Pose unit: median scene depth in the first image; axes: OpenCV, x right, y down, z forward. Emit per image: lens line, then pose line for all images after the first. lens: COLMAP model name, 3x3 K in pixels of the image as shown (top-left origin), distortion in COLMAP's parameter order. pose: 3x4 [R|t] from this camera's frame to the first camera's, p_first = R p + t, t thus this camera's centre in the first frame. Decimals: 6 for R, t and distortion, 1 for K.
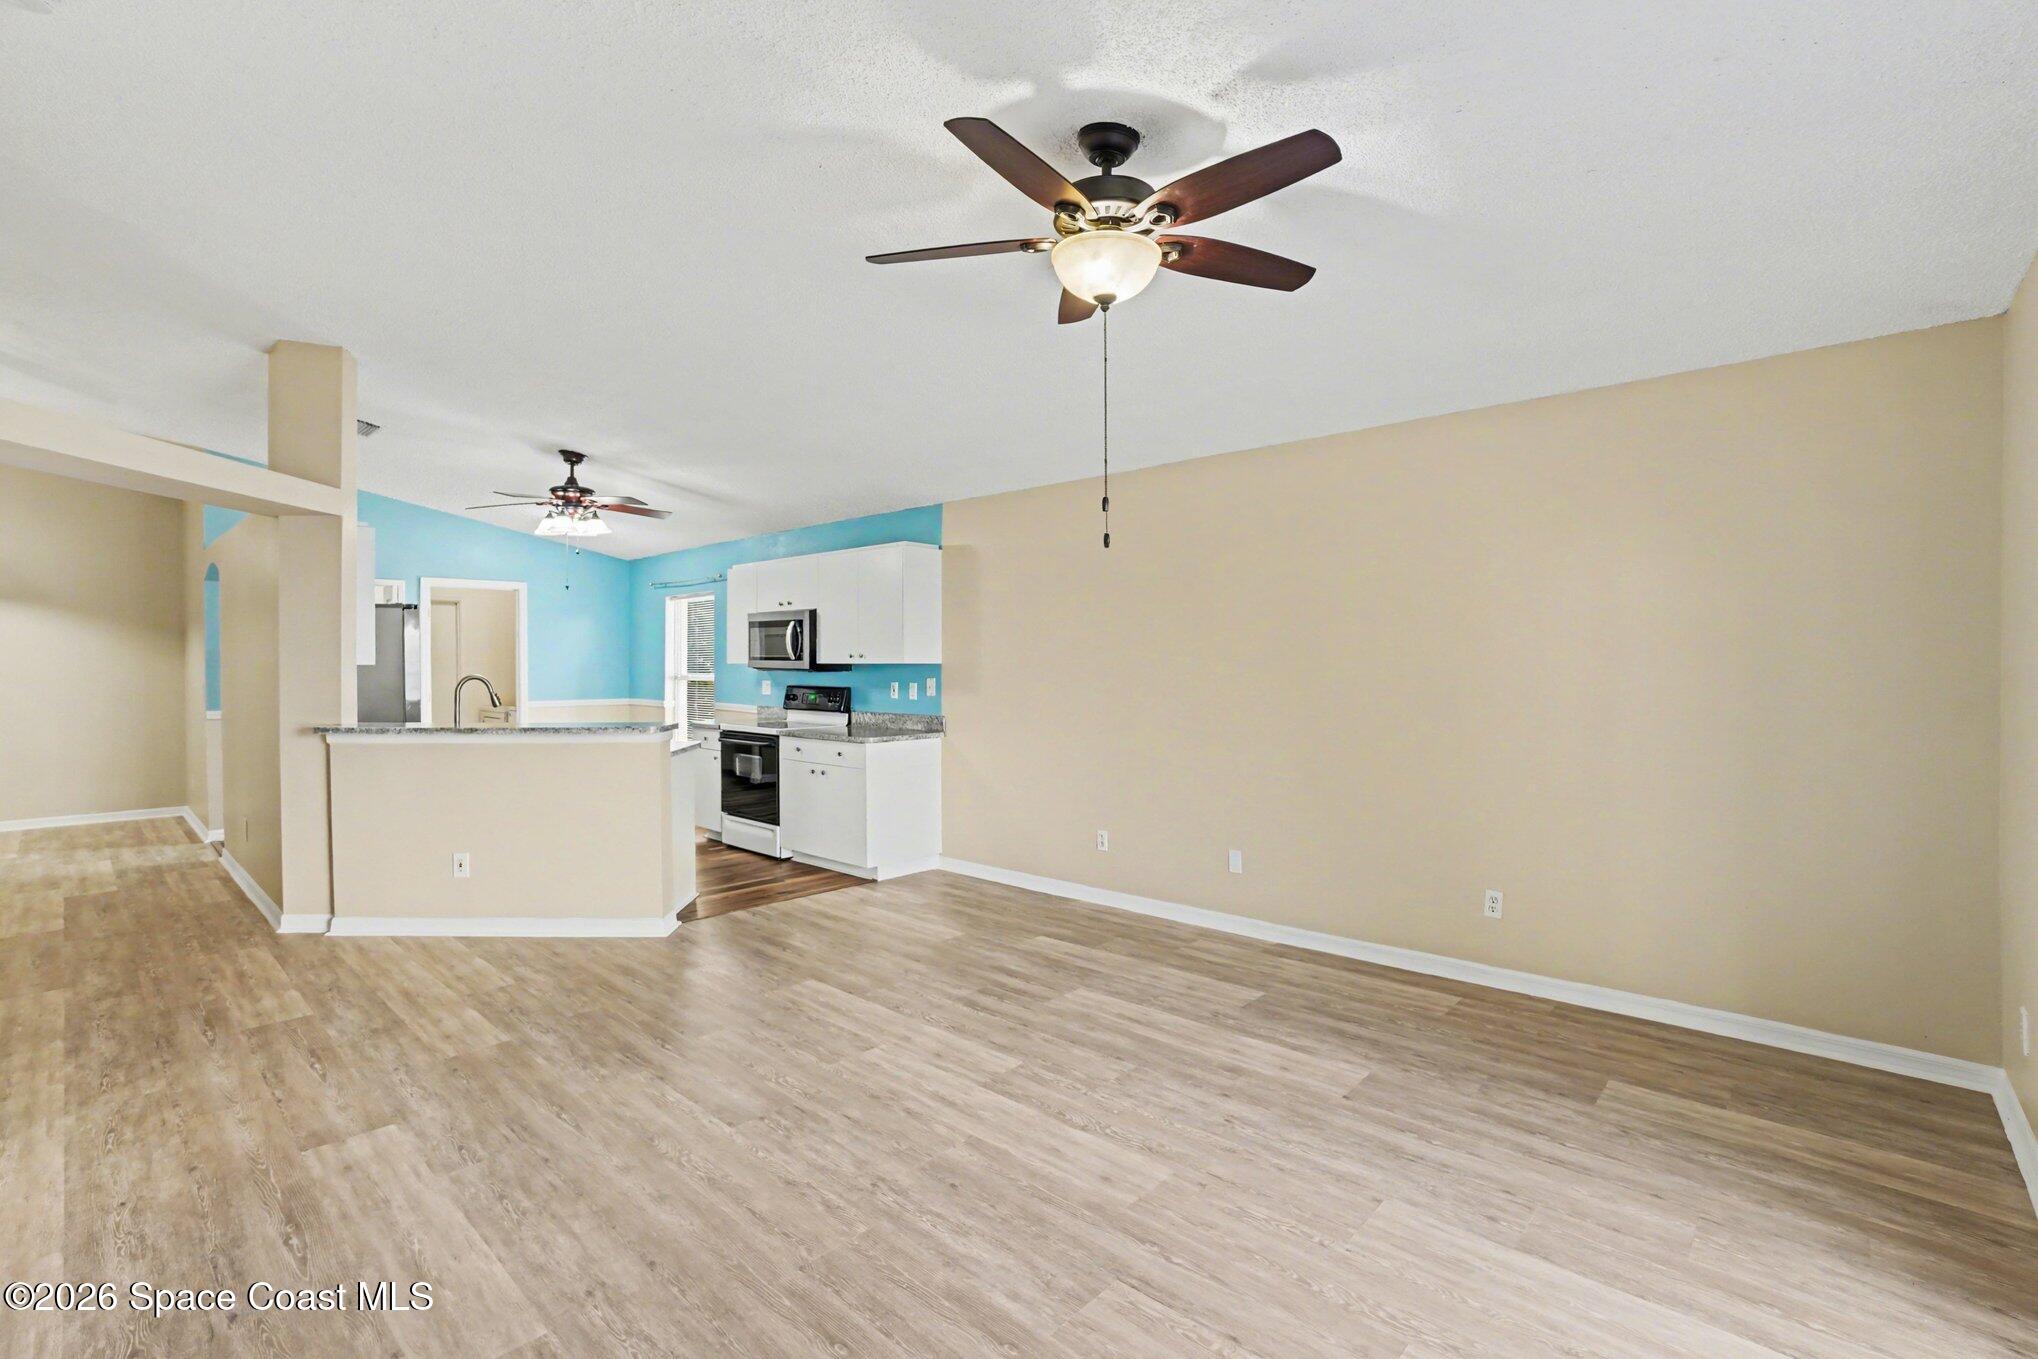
lens RADIAL K [[919.9, 0, 1011.1], [0, 919.9, 686.5], [0, 0, 1]] dist [-0.016921, 0.002638]
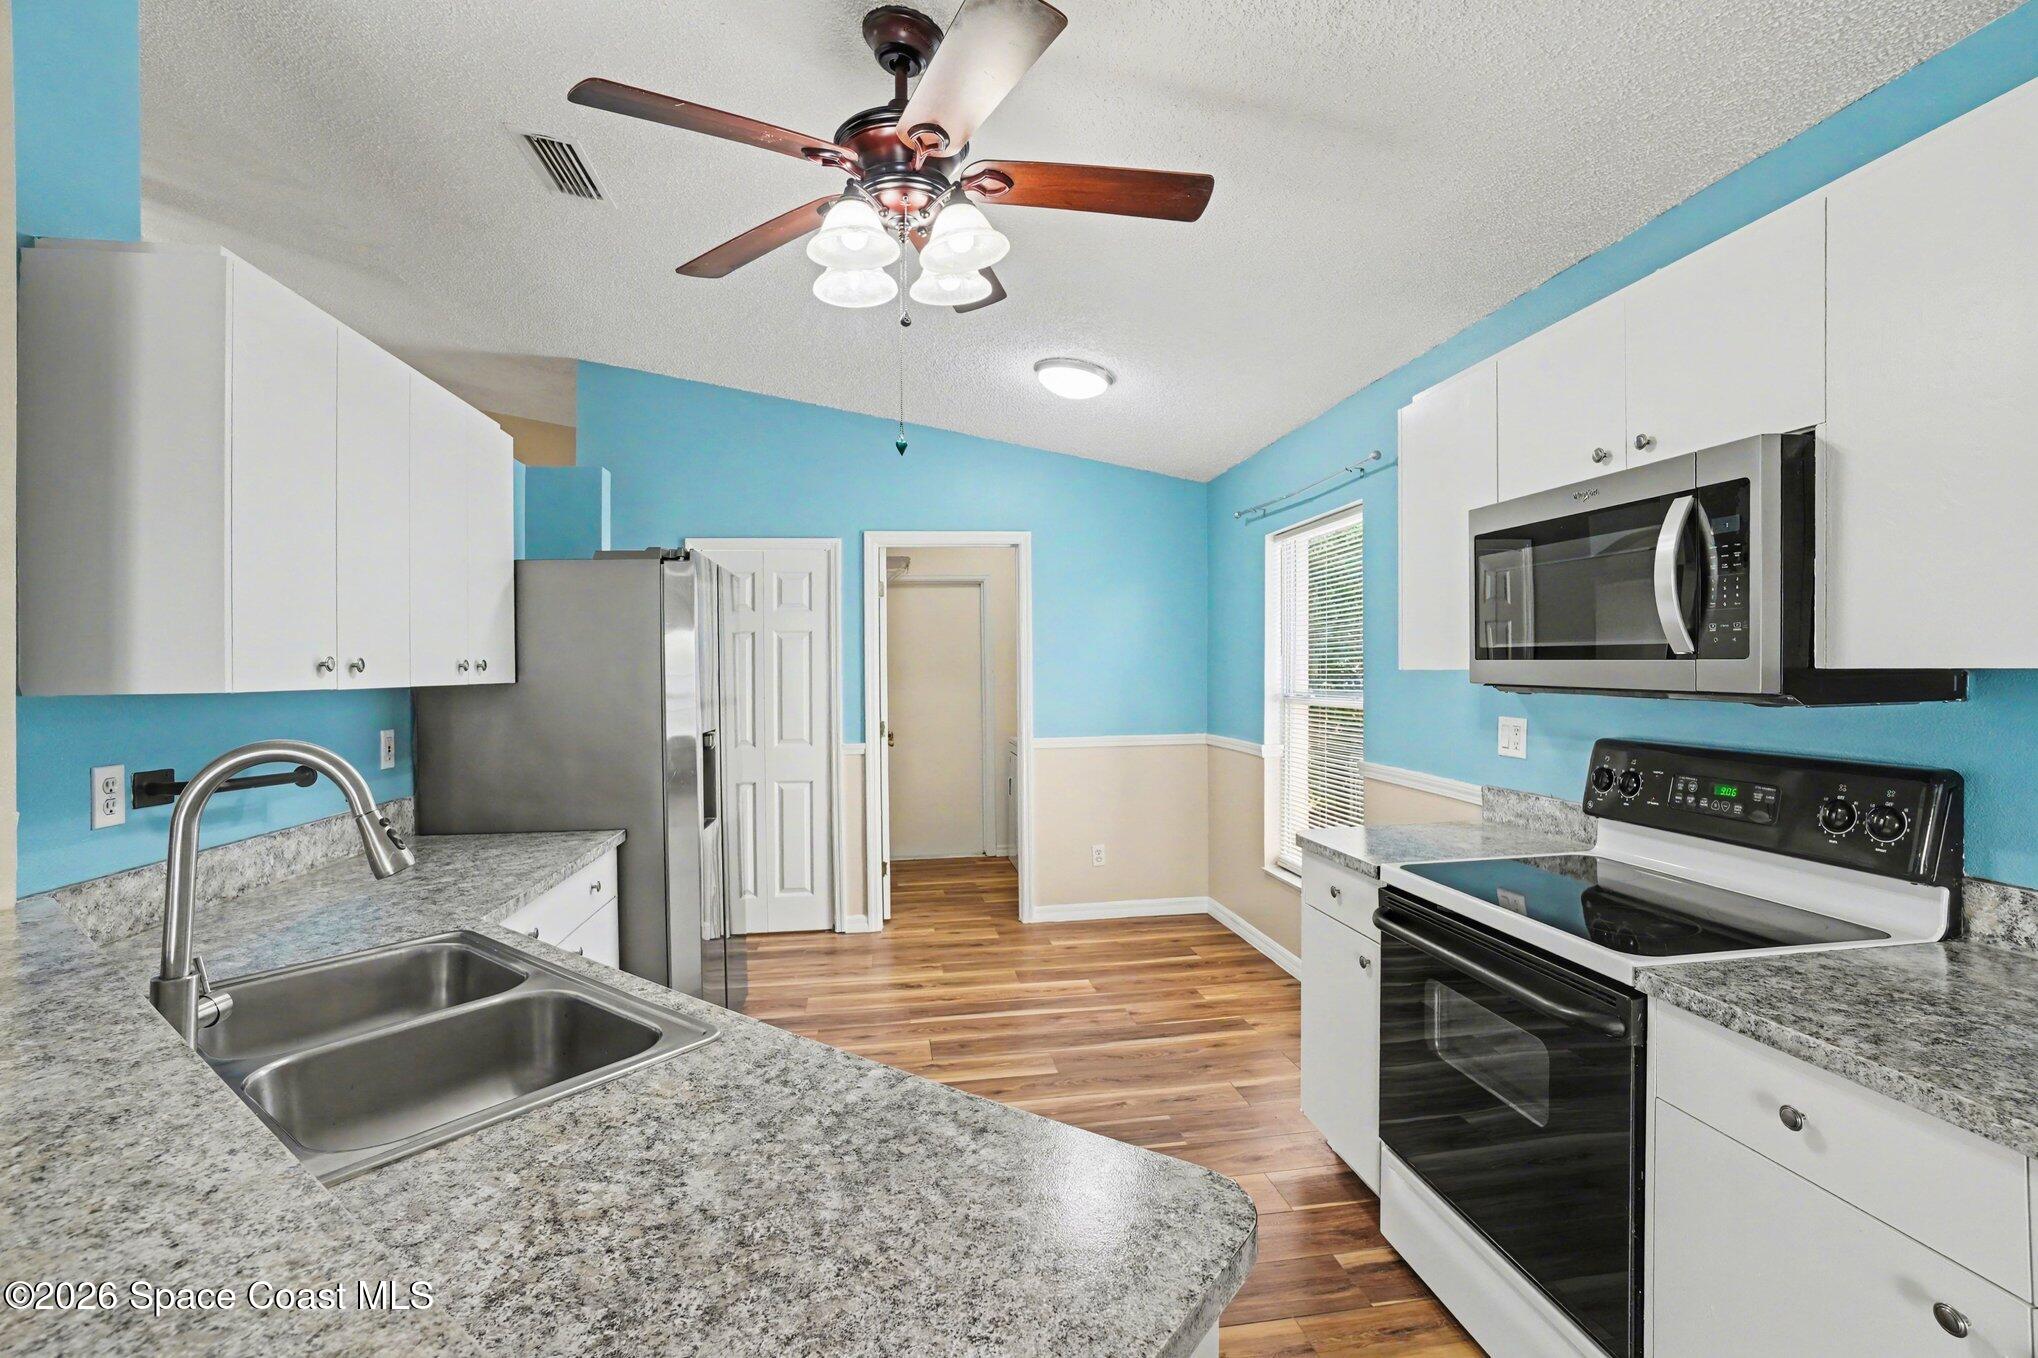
lens RADIAL K [[919.9, 0, 1011.0], [0, 919.9, 683.7], [0, 0, 1]] dist [-0.016921, 0.002638]
pose [[0.774916, 0.000539, -0.632064, -0.215288], [-0.004414, 0.999980, -0.004559, -0.018753], [0.632049, 0.006322, 0.774903, 0.674244]]
